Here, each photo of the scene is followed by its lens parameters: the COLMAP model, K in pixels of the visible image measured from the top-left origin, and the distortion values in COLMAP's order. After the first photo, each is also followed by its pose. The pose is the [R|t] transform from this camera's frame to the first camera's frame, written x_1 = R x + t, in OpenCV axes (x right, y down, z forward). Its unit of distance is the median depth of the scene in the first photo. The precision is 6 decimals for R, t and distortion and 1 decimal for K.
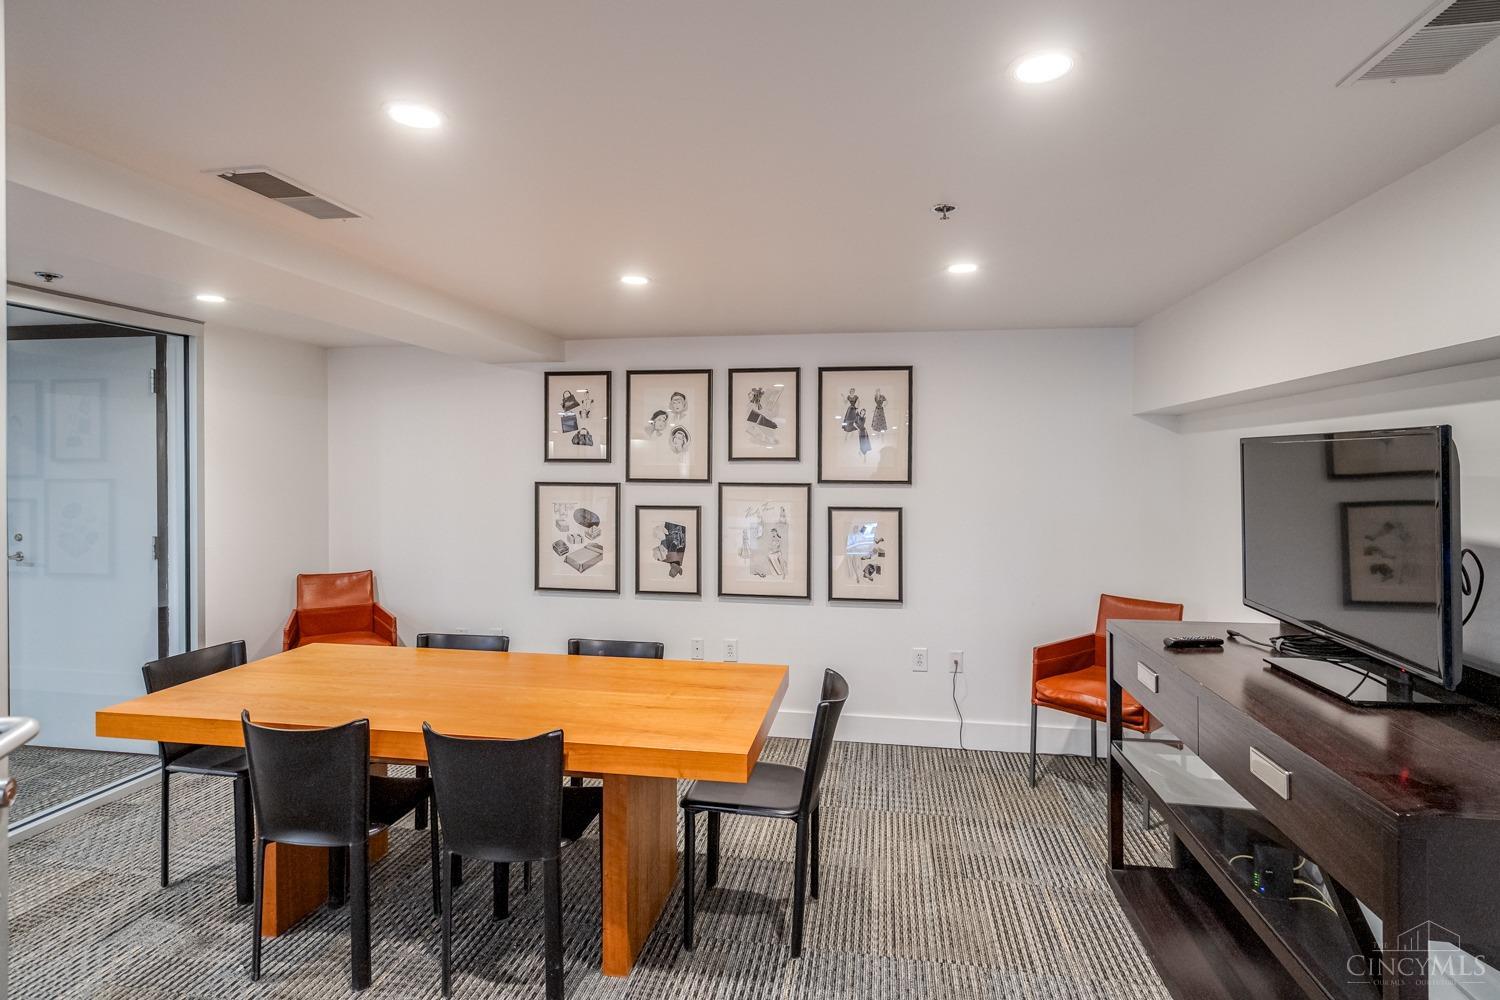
lens RADIAL K [[818.5, 0, 751.9], [0, 818.5, 490.4], [0, 0, 1]] dist [0.013035, 0.000456]
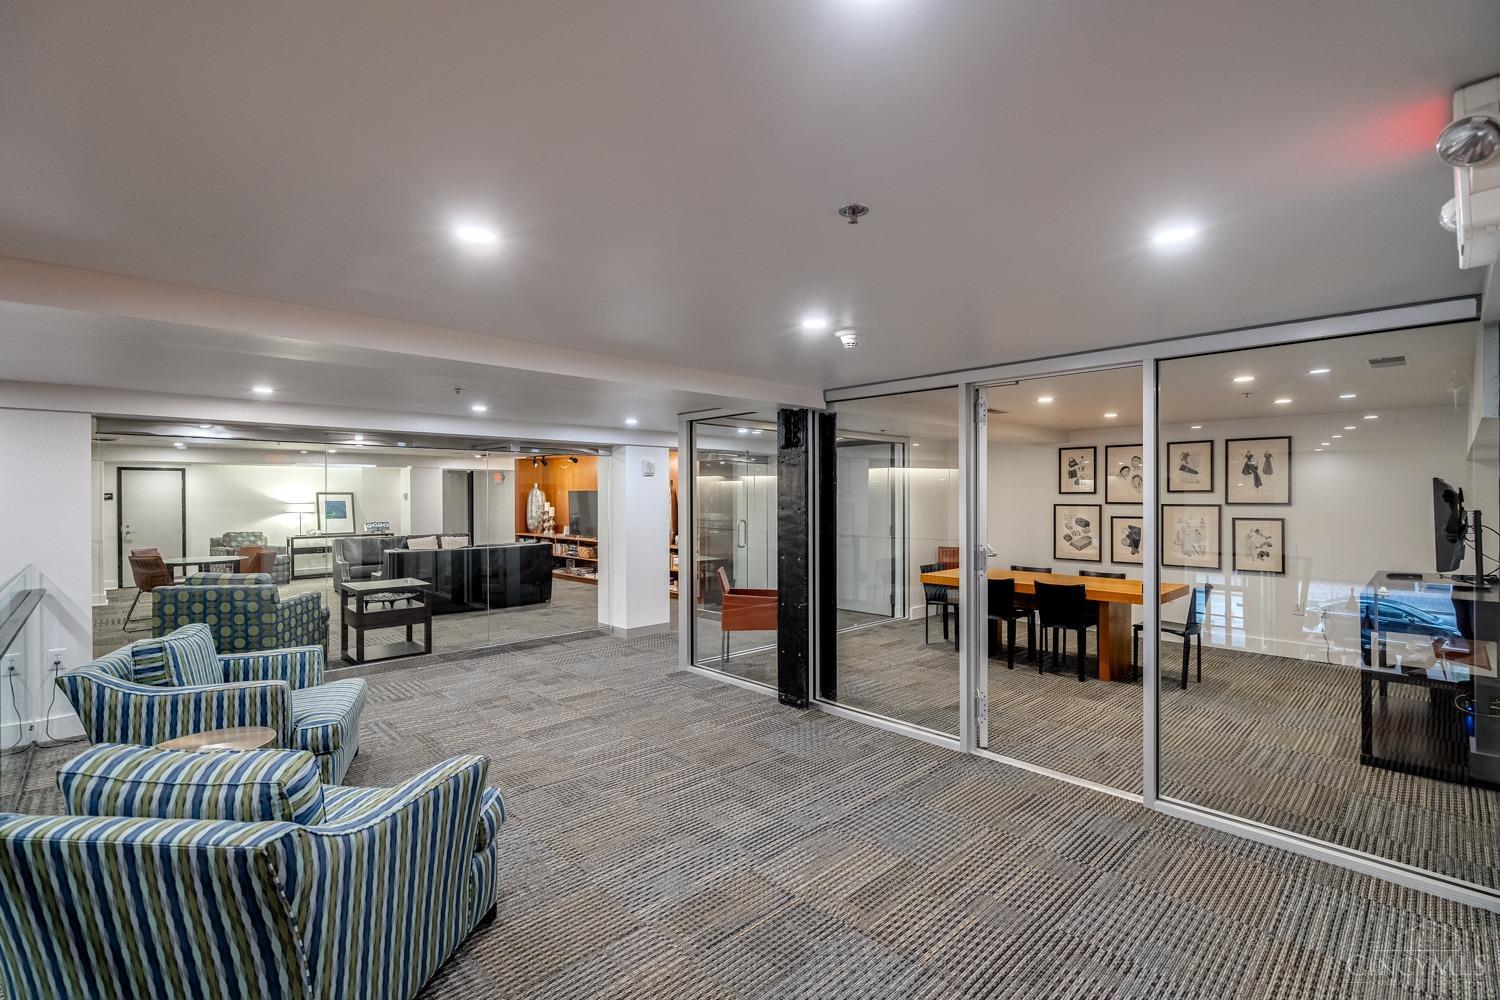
lens RADIAL K [[680.0, 0, 748.3], [0, 680.0, 495.9], [0, 0, 1]] dist [0.002579, 0.000089]
pose [[0.801737, -0.008525, -0.597616, 0.133376], [-0.001661, 0.999863, -0.016491, -0.001543], [0.597675, 0.014214, 0.801613, -0.805442]]
